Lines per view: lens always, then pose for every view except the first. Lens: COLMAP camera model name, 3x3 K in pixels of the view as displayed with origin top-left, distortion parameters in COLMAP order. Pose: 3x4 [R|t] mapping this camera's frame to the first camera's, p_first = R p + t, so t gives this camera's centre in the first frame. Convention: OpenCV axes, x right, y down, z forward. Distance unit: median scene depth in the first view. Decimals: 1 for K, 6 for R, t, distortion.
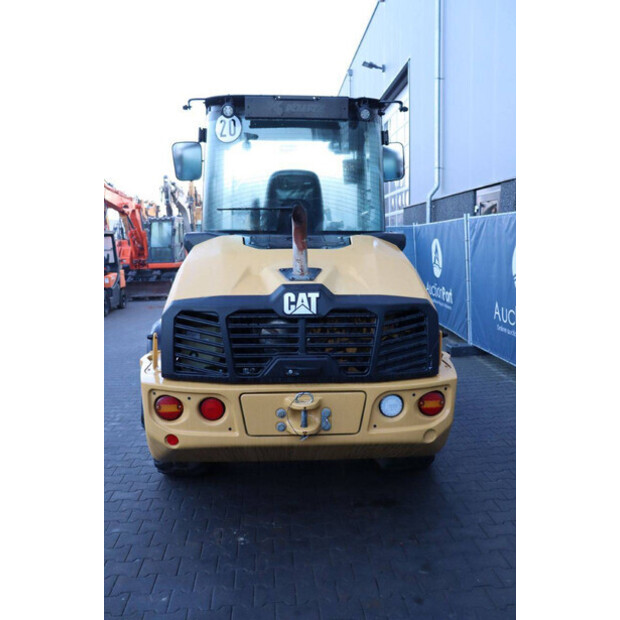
lens RADIAL K [[515.8, 0, 310.0], [0, 515.8, 310.0], [0, 0, 1]] dist [-0.092229, 0.001697]
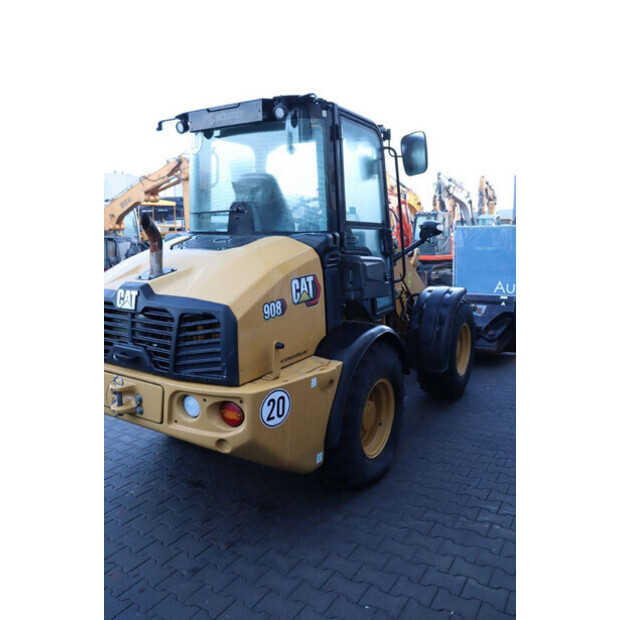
lens RADIAL K [[487.6, 0, 310.0], [0, 487.6, 310.0], [0, 0, 1]] dist [-0.087209, -0.000977]
pose [[0.814775, 0.093050, -0.572262, 0.869202], [-0.079950, 0.995640, 0.048061, -0.068505], [0.574239, 0.006594, 0.818661, 0.337724]]
